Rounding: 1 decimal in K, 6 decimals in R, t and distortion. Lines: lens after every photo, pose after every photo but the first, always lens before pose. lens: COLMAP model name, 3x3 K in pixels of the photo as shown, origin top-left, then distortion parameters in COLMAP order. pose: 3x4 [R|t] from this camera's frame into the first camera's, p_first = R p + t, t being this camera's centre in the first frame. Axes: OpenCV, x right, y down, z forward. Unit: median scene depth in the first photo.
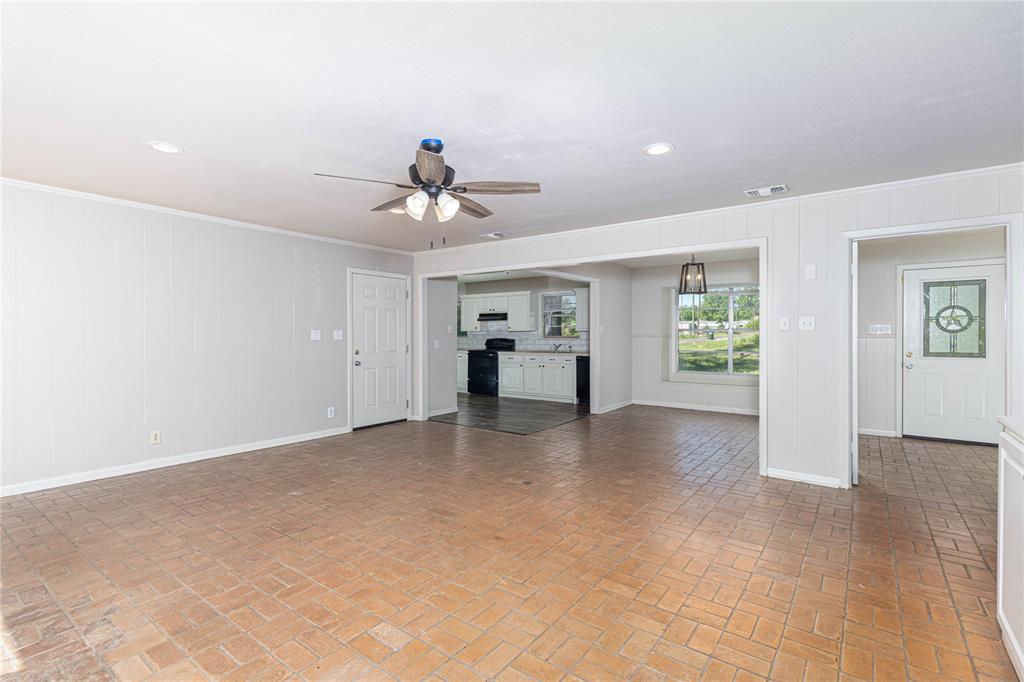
lens RADIAL K [[477.8, 0, 515.3], [0, 477.8, 335.5], [0, 0, 1]] dist [0.001869, 0.000926]
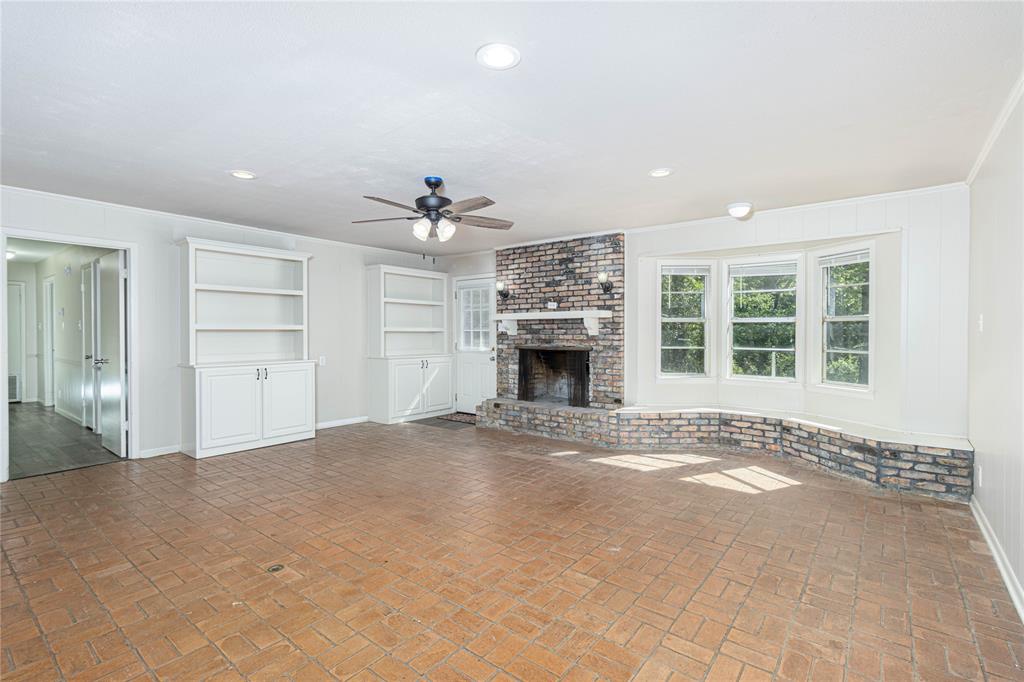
lens RADIAL K [[477.8, 0, 515.3], [0, 477.8, 335.5], [0, 0, 1]] dist [0.001869, 0.000926]
pose [[-0.999519, -0.004125, 0.030747, -0.295289], [-0.003872, 0.999958, 0.008266, -0.003594], [-0.030780, 0.008143, -0.999493, 1.555778]]
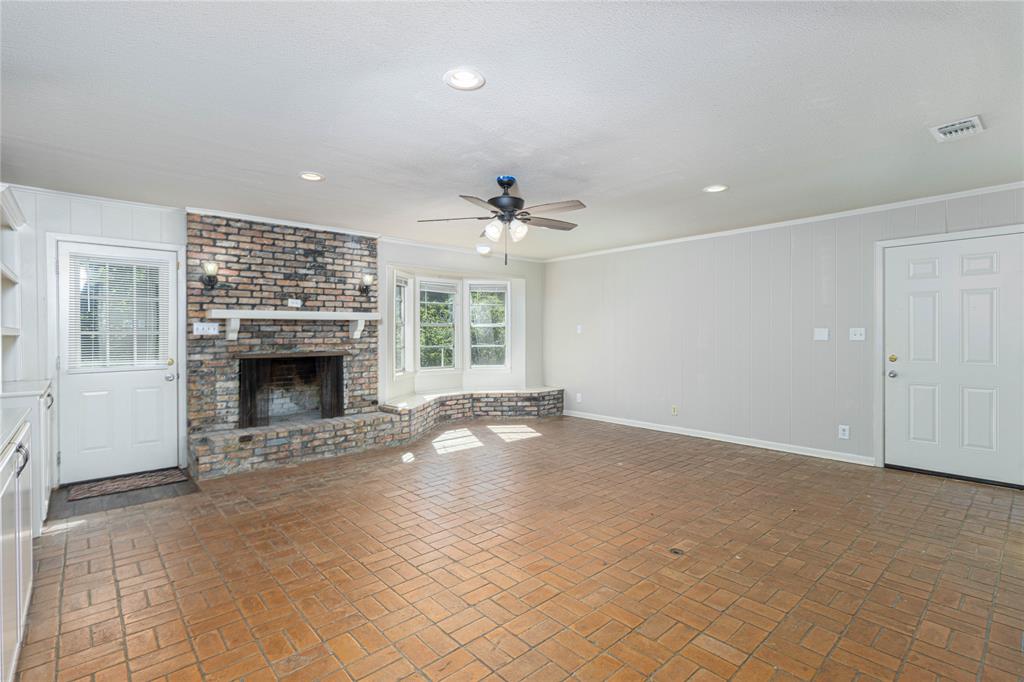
lens RADIAL K [[477.8, 0, 515.3], [0, 477.8, 335.5], [0, 0, 1]] dist [0.001869, 0.000926]
pose [[-0.199489, 0.002020, -0.979898, 0.711992], [0.002894, 0.999995, 0.001473, -0.002073], [0.979896, -0.002542, -0.199493, 0.878803]]
